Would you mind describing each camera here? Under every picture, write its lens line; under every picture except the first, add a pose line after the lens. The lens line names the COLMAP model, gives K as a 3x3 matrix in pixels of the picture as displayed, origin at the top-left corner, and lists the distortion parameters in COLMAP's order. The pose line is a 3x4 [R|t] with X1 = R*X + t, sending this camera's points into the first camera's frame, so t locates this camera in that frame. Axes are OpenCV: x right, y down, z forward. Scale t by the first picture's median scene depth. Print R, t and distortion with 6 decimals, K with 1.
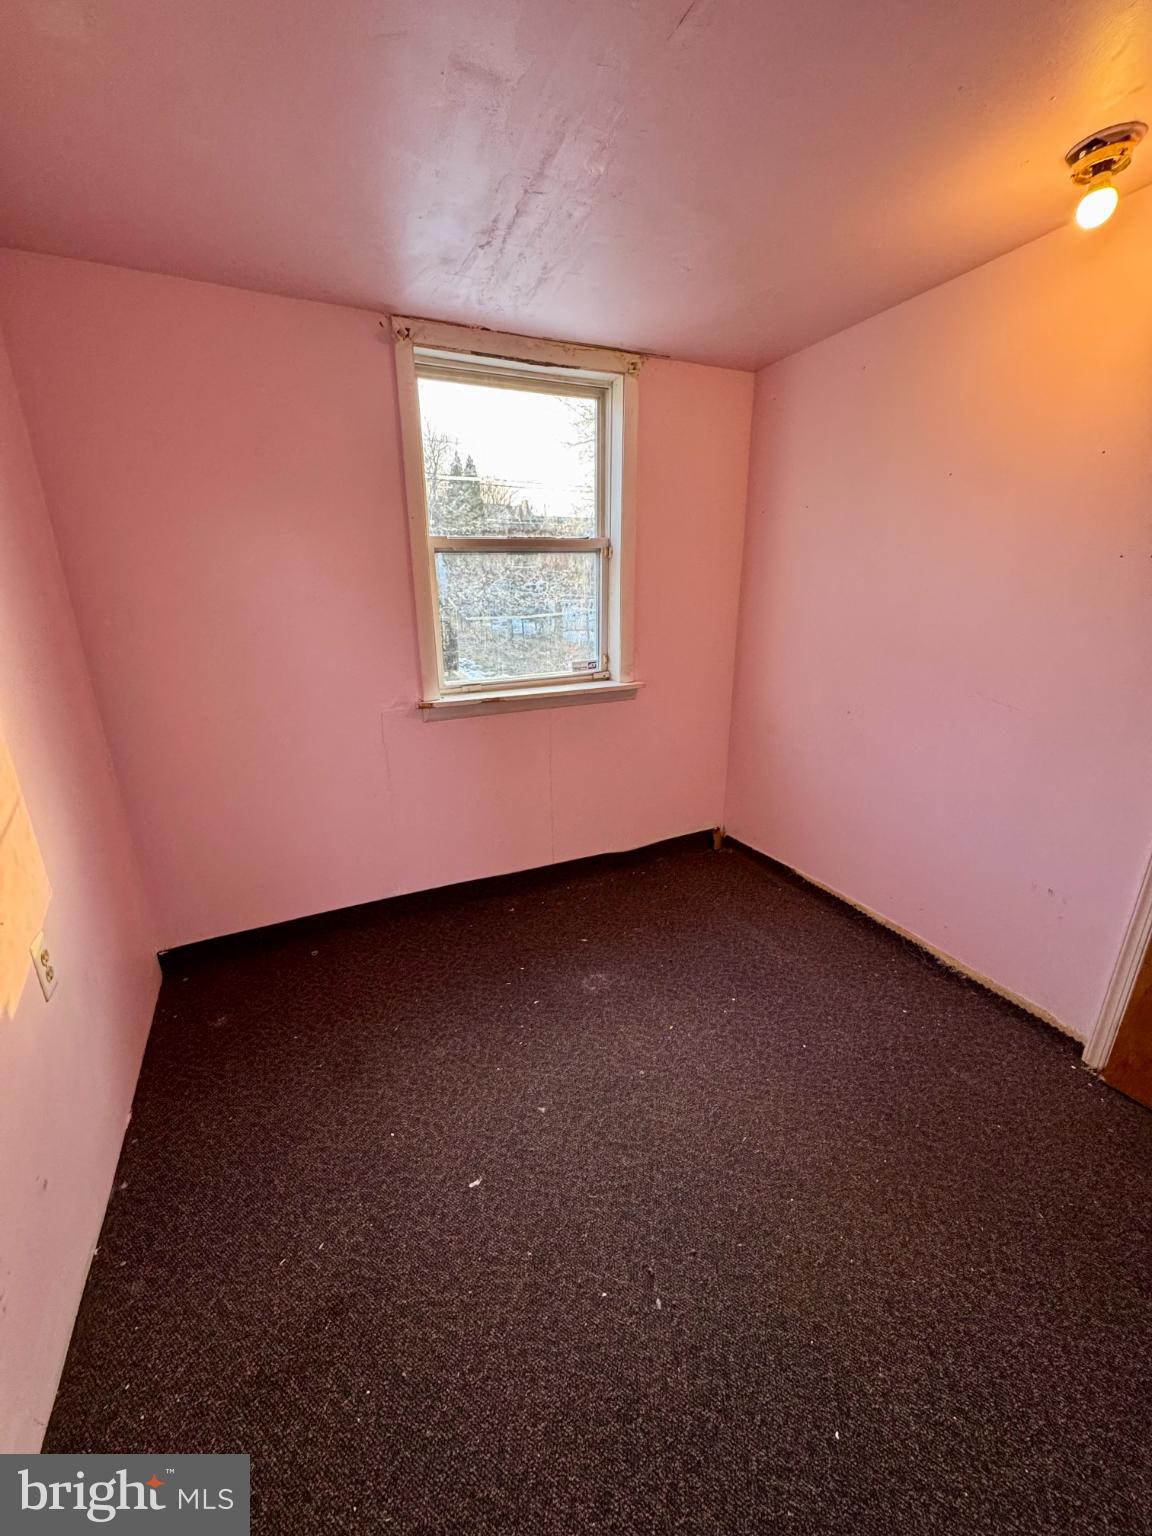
lens RADIAL K [[610.4, 0, 576.1], [0, 610.4, 769.6], [0, 0, 1]] dist [-0.006208, -0.000040]
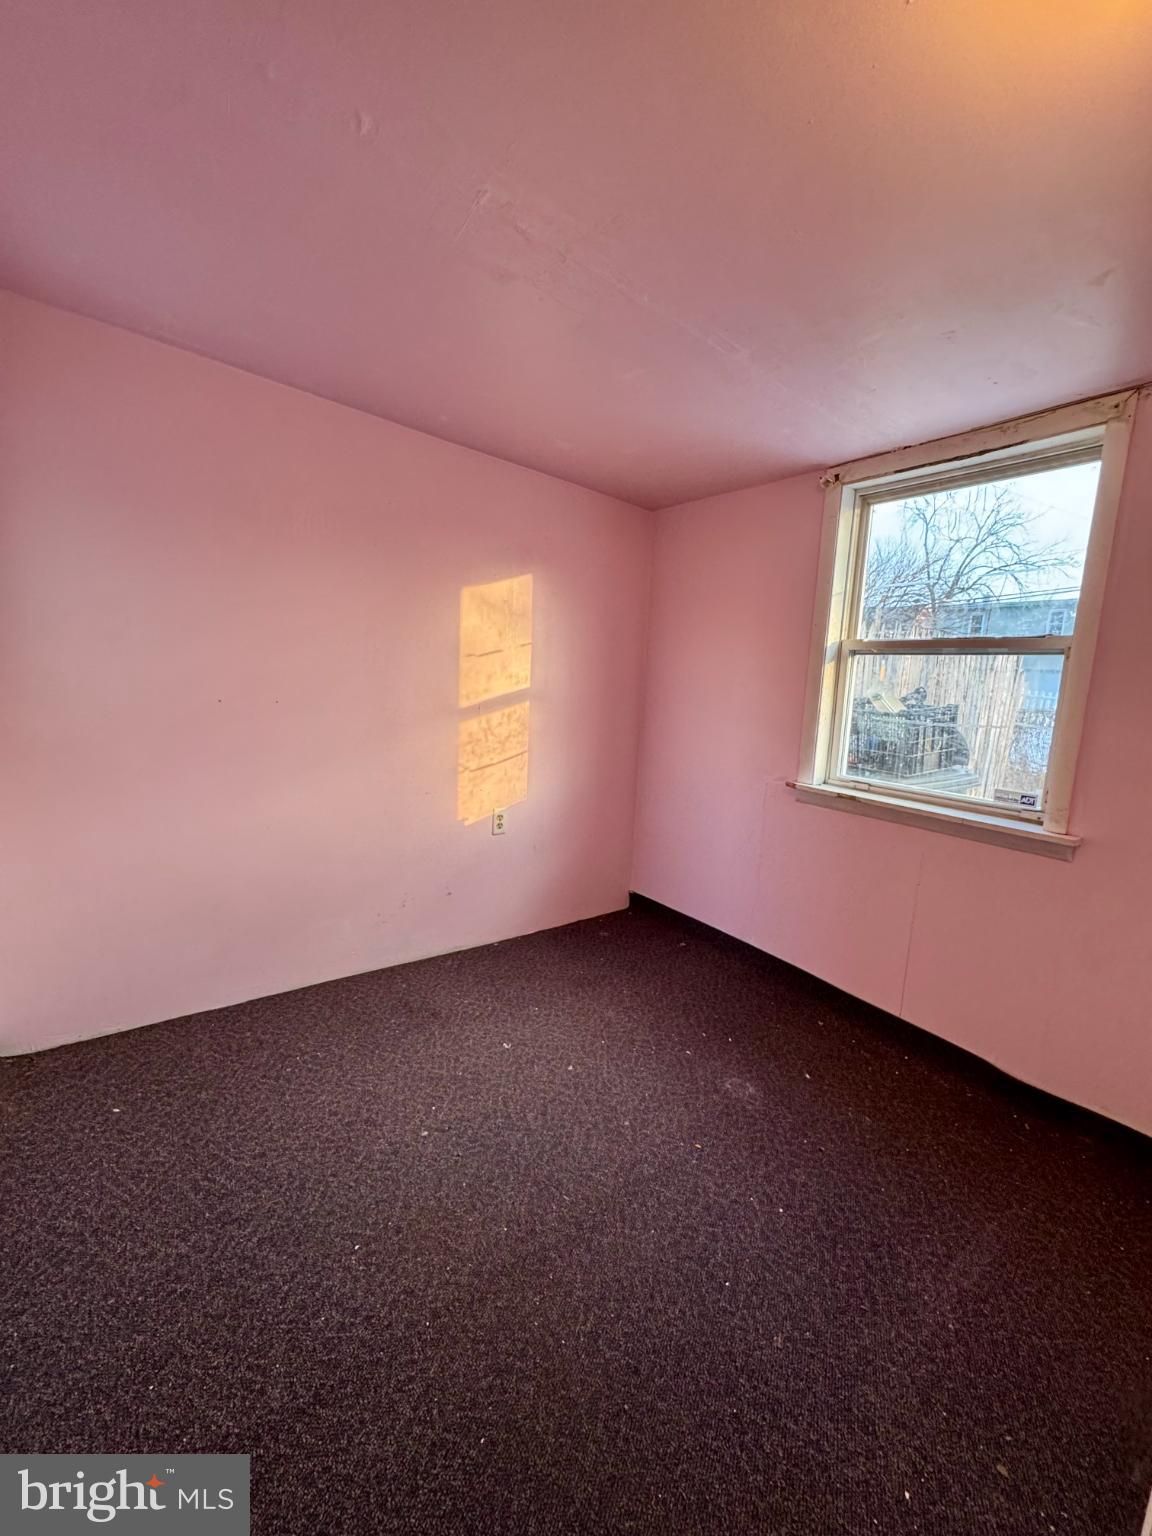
lens RADIAL K [[610.4, 0, 576.9], [0, 610.4, 766.4], [0, 0, 1]] dist [-0.006208, -0.000040]
pose [[0.175537, 0.166666, -0.970262, 0.816551], [-0.344953, 0.933496, 0.097943, -0.118271], [0.922060, 0.317502, 0.221355, 0.407006]]
